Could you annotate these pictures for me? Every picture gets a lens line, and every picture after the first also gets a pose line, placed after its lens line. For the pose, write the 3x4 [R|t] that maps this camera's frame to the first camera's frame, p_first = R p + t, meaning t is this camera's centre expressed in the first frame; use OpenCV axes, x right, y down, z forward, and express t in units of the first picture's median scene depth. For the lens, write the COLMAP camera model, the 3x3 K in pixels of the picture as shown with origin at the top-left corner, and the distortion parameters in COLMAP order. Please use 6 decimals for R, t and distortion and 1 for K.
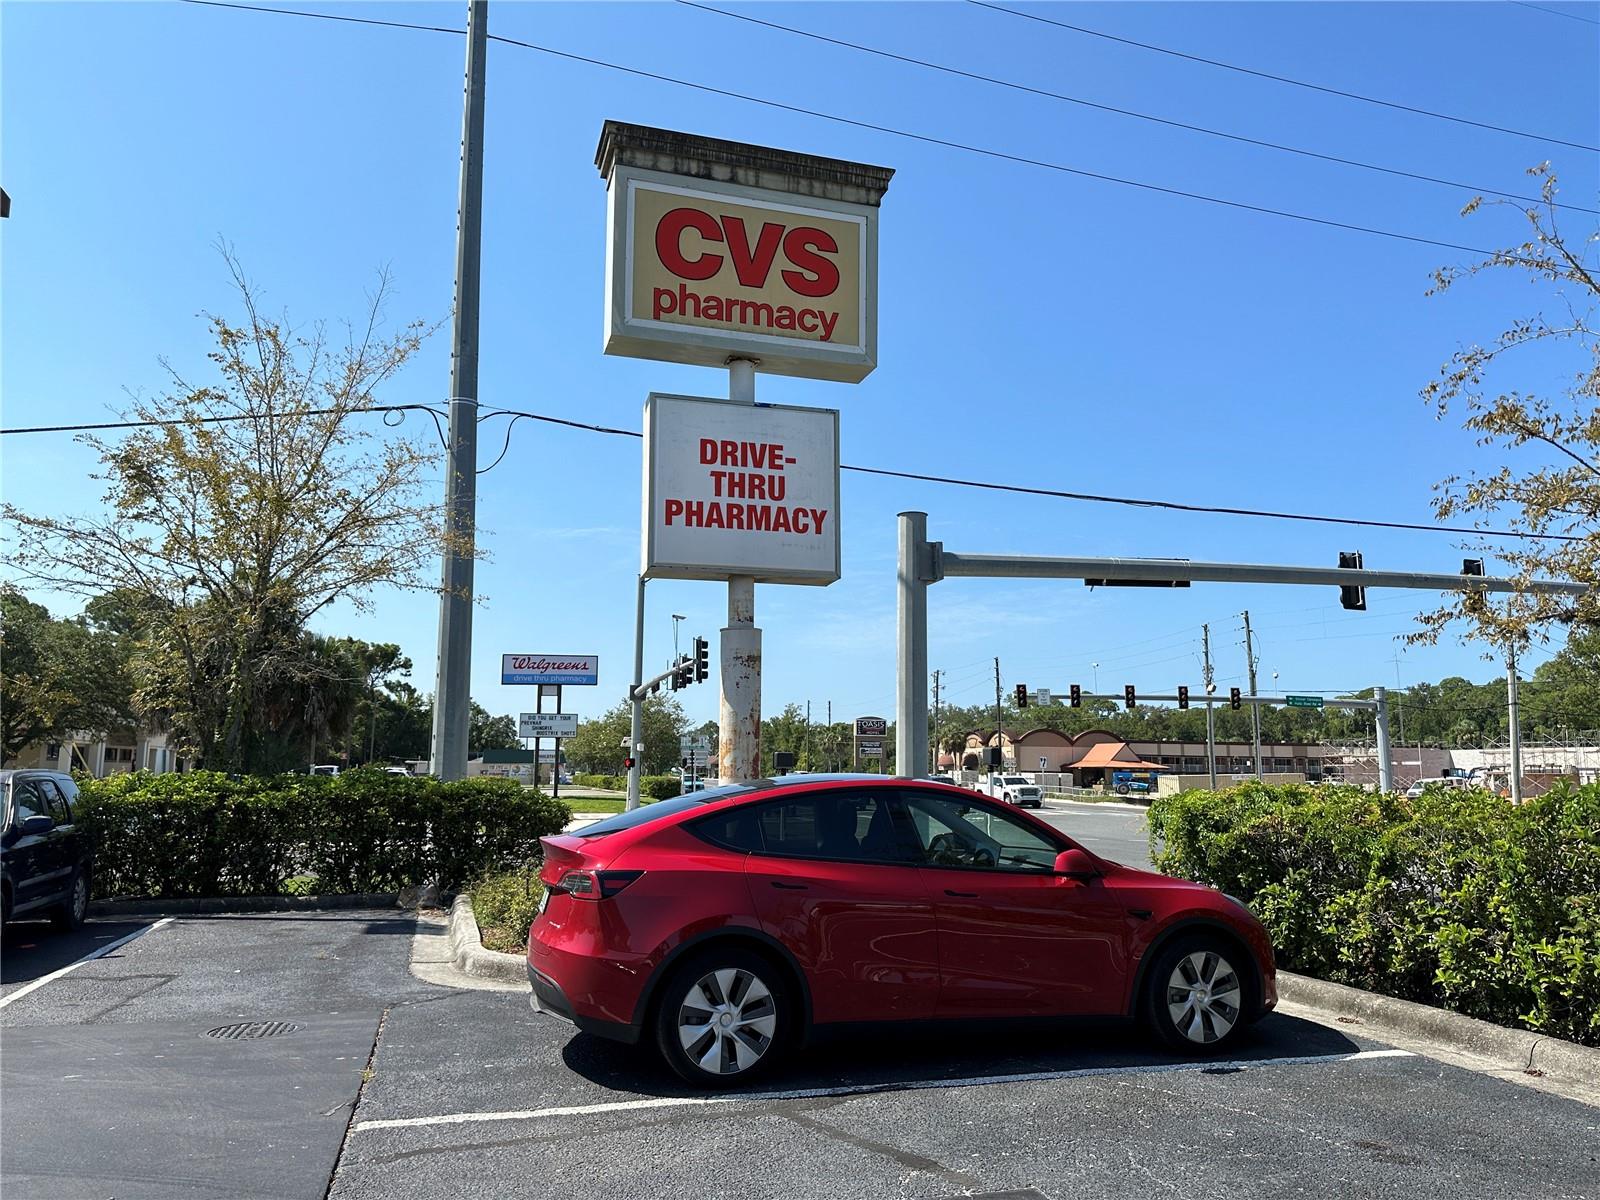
lens RADIAL K [[1119.3, 0, 801.8], [0, 1119.3, 595.3], [0, 0, 1]] dist [0.068615, -0.077495]
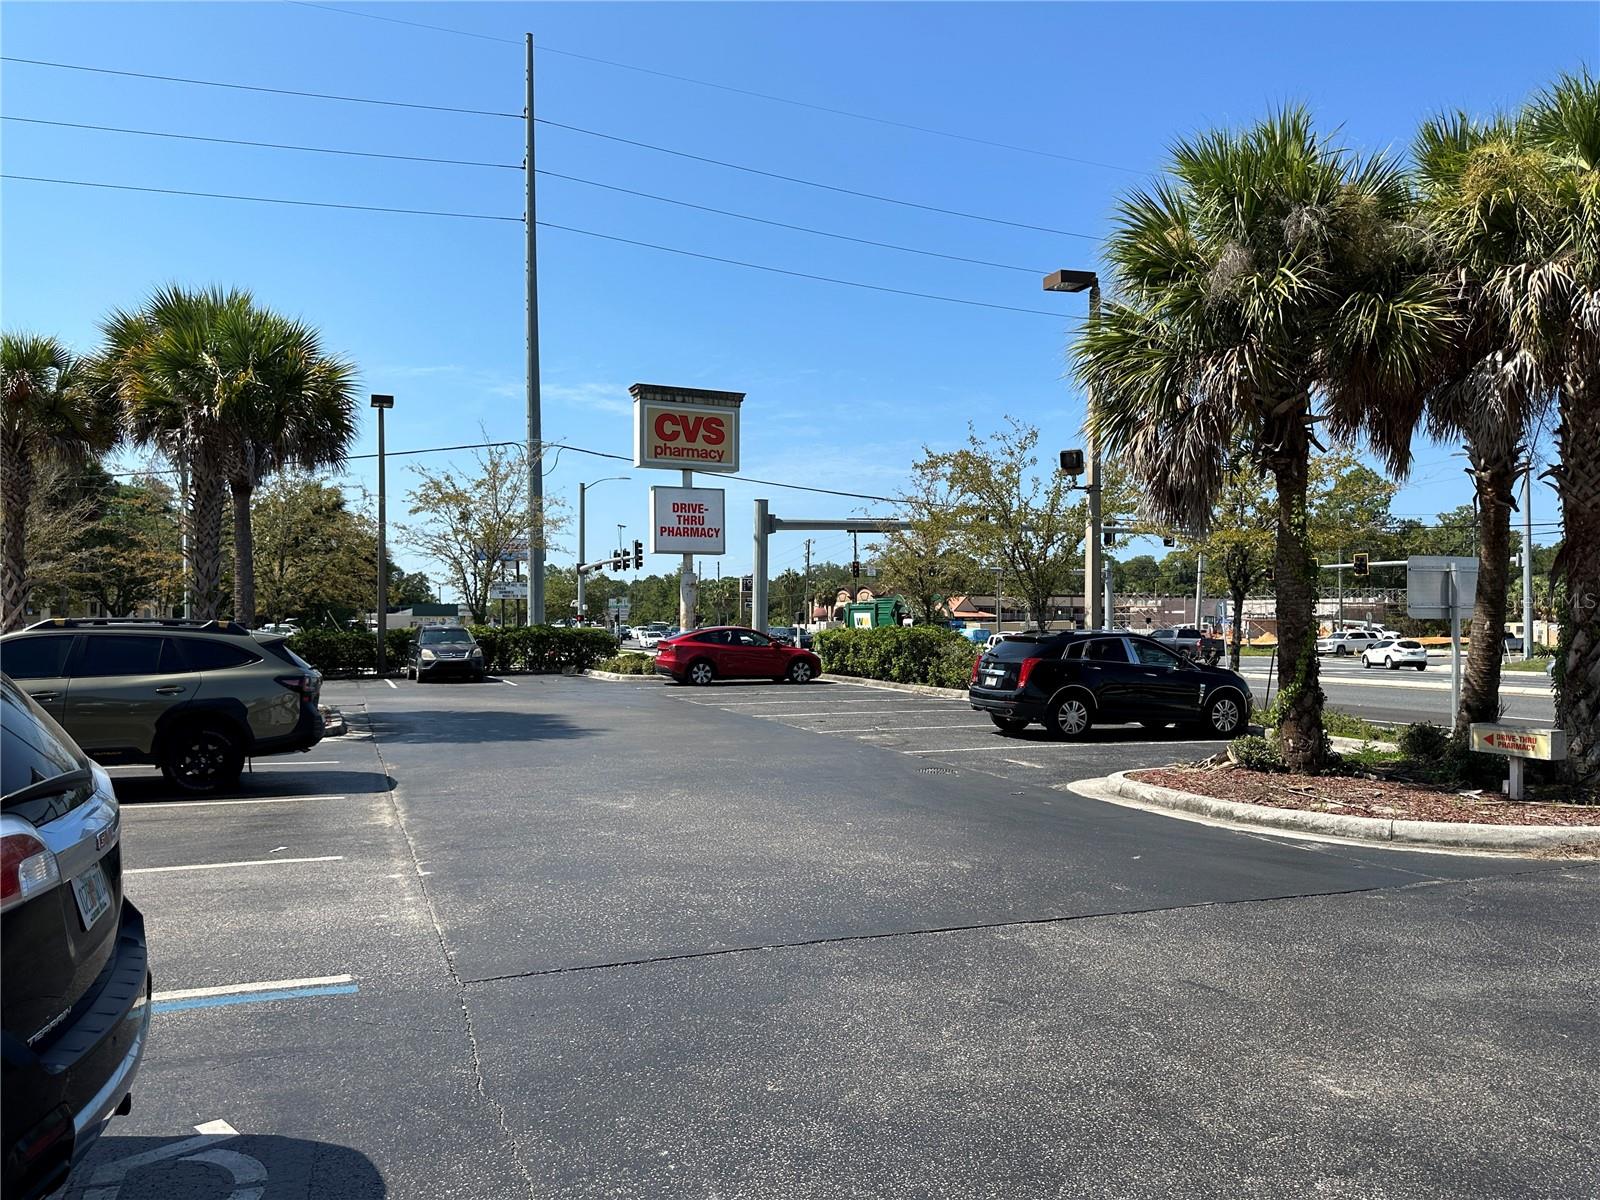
lens RADIAL K [[1119.3, 0, 808.9], [0, 1119.3, 609.7], [0, 0, 1]] dist [0.068615, -0.077495]
pose [[0.994378, -0.003144, 0.105840, -0.047795], [-0.012173, 0.989538, 0.143761, -0.260000], [-0.105185, -0.144241, 0.983936, -1.610166]]
